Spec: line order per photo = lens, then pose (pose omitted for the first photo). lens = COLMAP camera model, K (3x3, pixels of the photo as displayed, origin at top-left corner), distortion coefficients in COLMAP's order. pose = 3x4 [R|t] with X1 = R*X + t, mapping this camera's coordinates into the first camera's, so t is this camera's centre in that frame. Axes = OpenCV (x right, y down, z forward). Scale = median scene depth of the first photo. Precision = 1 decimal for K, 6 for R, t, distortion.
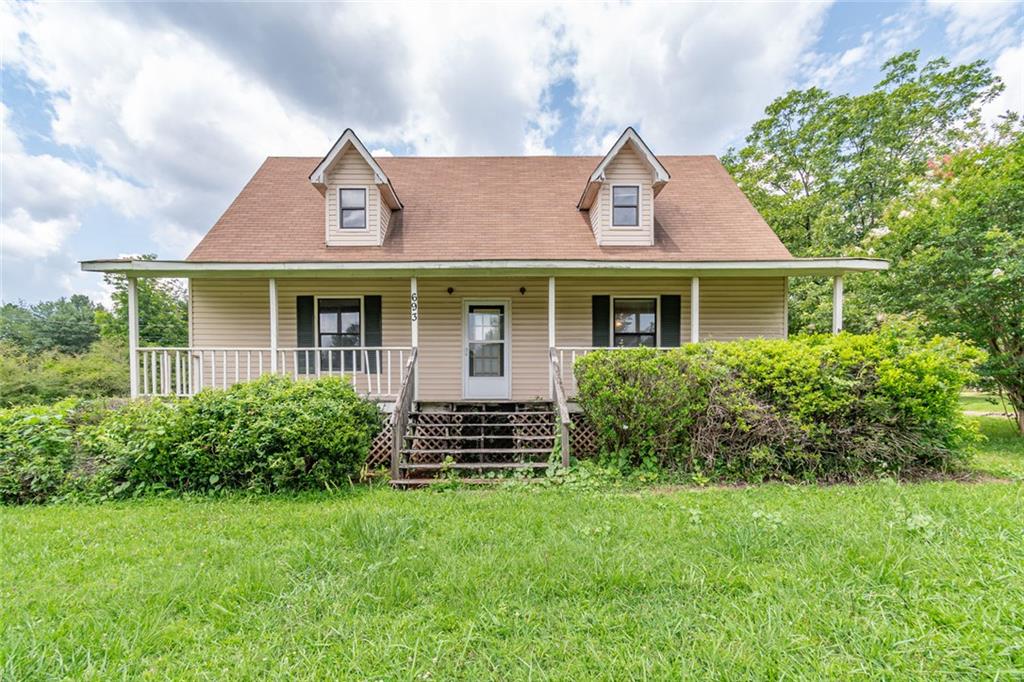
lens RADIAL K [[470.6, 0, 510.8], [0, 470.6, 348.5], [0, 0, 1]] dist [0.009330, -0.000221]
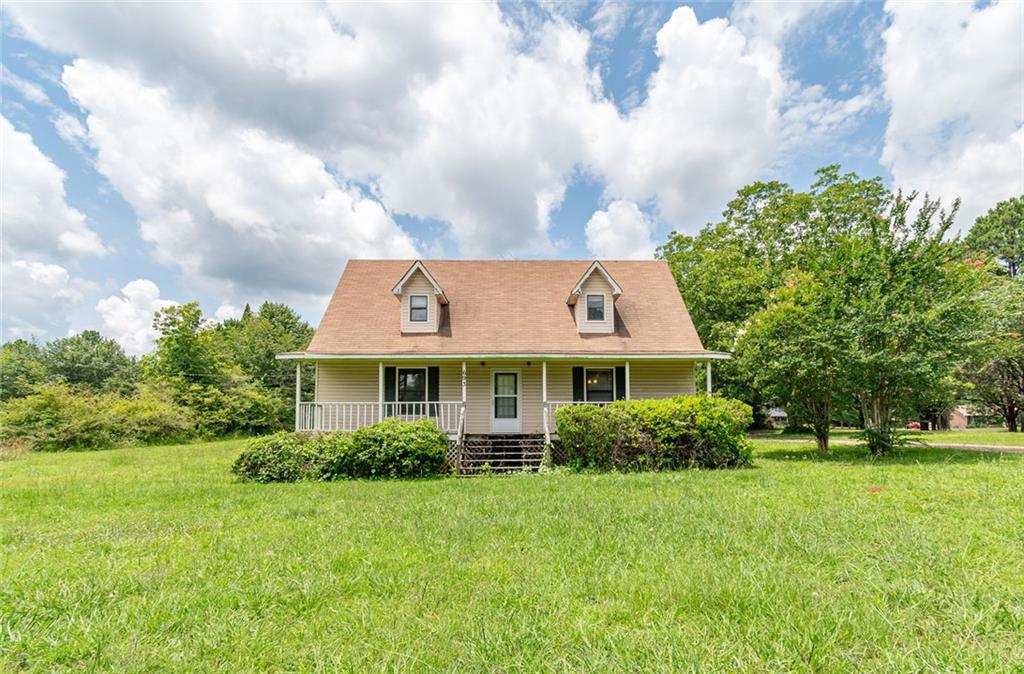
lens RADIAL K [[448.5, 0, 537.9], [0, 448.5, 374.6], [0, 0, 1]] dist [0.017454, 0.000057]
pose [[0.999597, 0.002338, 0.028304, 0.017225], [-0.001586, 0.999646, -0.026567, -0.059048], [-0.028356, 0.026511, 0.999246, -0.641168]]
